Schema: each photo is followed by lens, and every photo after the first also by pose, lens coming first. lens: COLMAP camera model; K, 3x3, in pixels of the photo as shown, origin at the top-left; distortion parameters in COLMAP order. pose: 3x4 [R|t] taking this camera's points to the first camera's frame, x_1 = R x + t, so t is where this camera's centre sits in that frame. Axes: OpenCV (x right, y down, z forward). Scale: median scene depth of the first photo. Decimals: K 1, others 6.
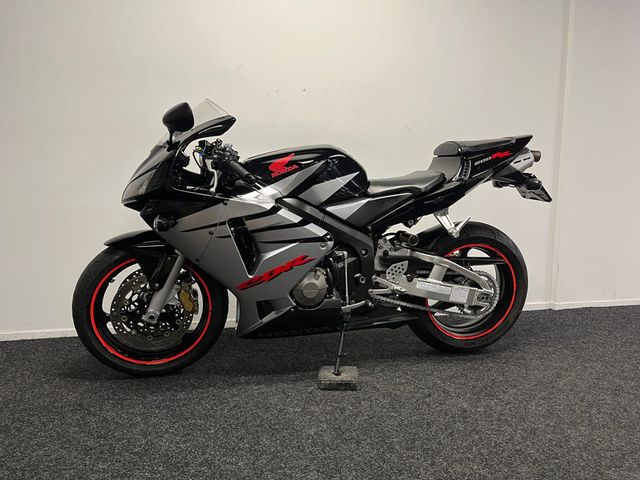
lens RADIAL K [[480.3, 0, 320.0], [0, 480.3, 240.0], [0, 0, 1]] dist [0.073071, -0.097057]
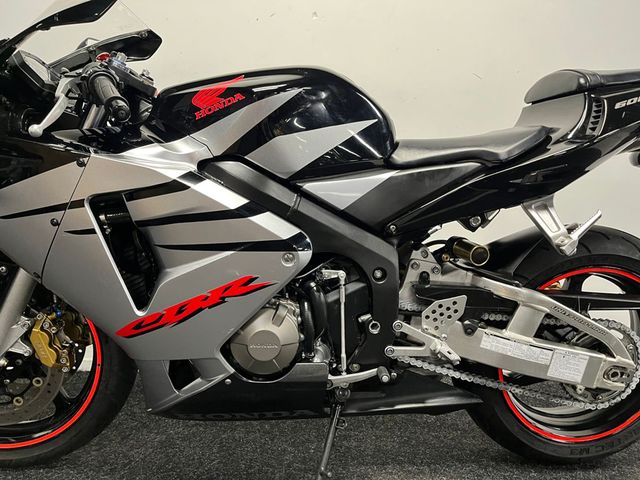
lens RADIAL K [[480.3, 0, 320.0], [0, 480.3, 240.0], [0, 0, 1]] dist [0.073071, -0.097057]
pose [[0.990189, 0.044136, -0.132584, 0.094891], [-0.045722, 0.998914, -0.008944, -0.004138], [0.132045, 0.014918, 0.991131, 0.472611]]
